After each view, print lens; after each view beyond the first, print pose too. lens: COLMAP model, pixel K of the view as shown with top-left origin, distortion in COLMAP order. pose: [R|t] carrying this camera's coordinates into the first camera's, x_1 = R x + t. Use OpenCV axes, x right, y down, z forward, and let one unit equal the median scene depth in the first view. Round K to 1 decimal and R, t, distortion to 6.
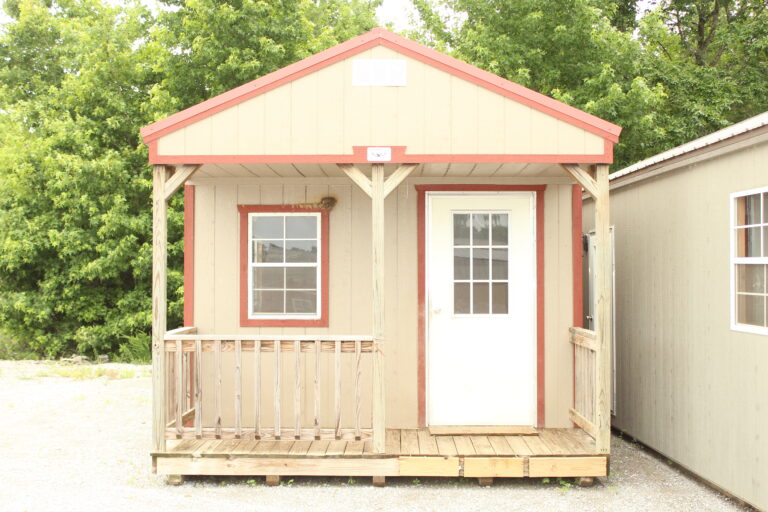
lens RADIAL K [[938.0, 0, 383.3], [0, 938.0, 259.0], [0, 0, 1]] dist [-0.090864, 0.000000]
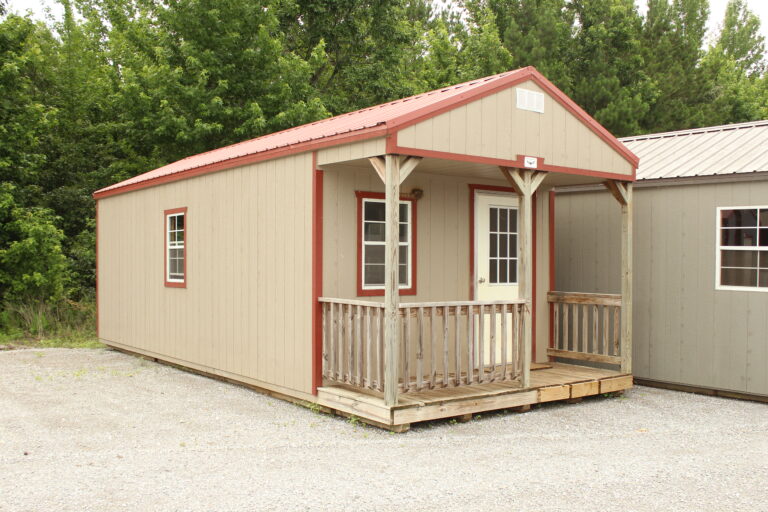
lens RADIAL K [[791.8, 0, 384.1], [0, 791.8, 253.3], [0, 0, 1]] dist [-0.109368, 0.000000]
pose [[0.783735, 0.012913, 0.620961, -0.856051], [-0.022022, 0.999733, 0.007005, 0.013473], [-0.620704, -0.019165, 0.783810, 0.251887]]
